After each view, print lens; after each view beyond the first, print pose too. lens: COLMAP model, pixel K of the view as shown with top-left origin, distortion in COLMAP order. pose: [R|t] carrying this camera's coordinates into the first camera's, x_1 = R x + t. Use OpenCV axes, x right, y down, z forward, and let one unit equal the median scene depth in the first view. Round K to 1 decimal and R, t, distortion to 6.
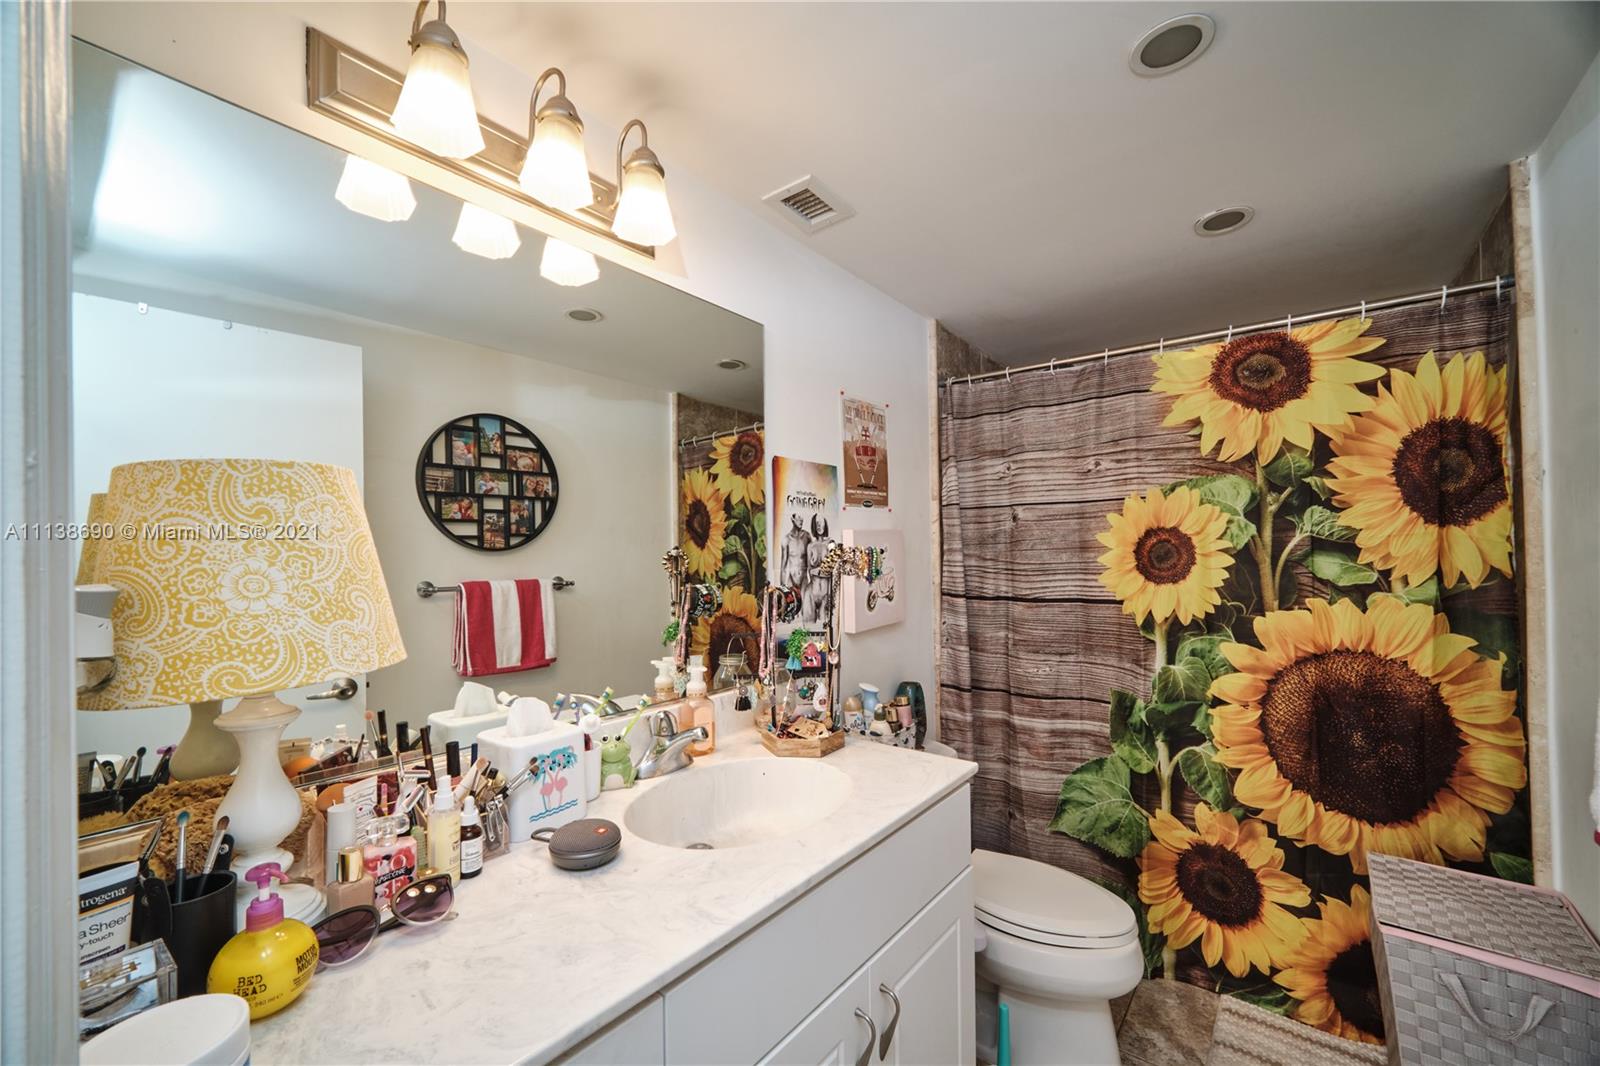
lens RADIAL K [[631.0, 0, 788.8], [0, 631.0, 549.9], [0, 0, 1]] dist [-0.001959, -0.000102]
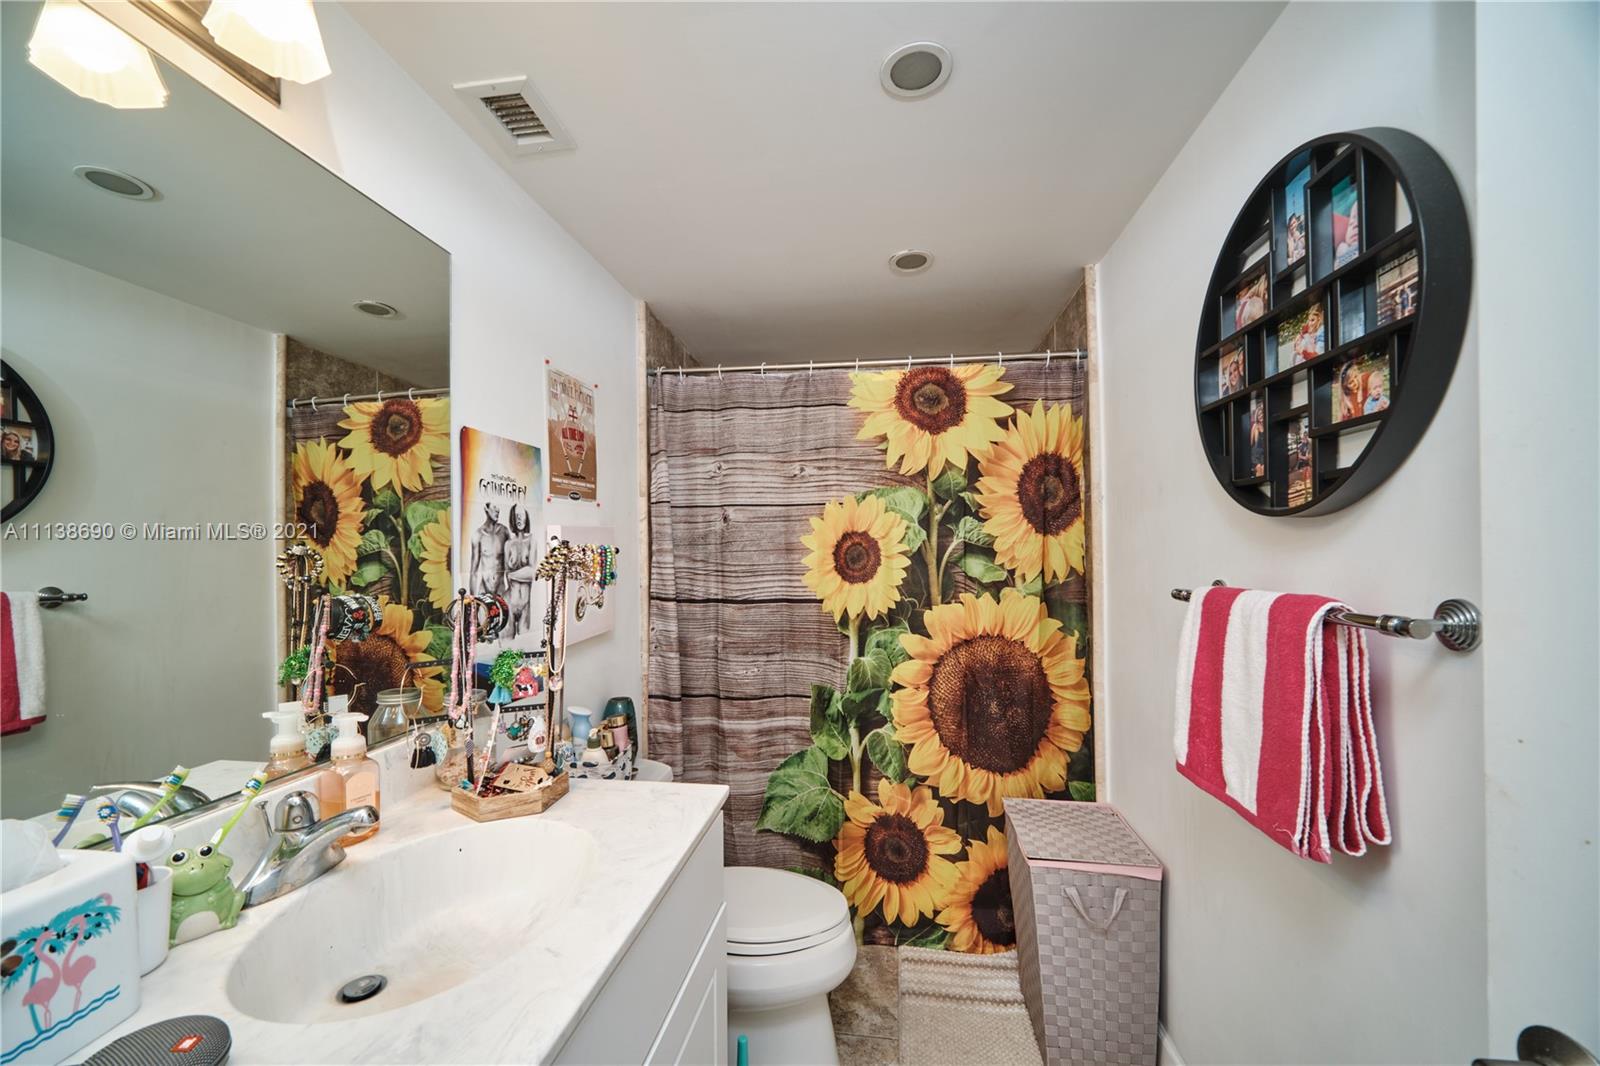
lens RADIAL K [[631.0, 0, 788.8], [0, 631.0, 549.9], [0, 0, 1]] dist [-0.001959, -0.000102]
pose [[0.866933, 0.009808, 0.498329, -0.054926], [-0.008567, 0.999952, -0.004777, 0.002348], [-0.498351, -0.000128, 0.866975, 0.118226]]
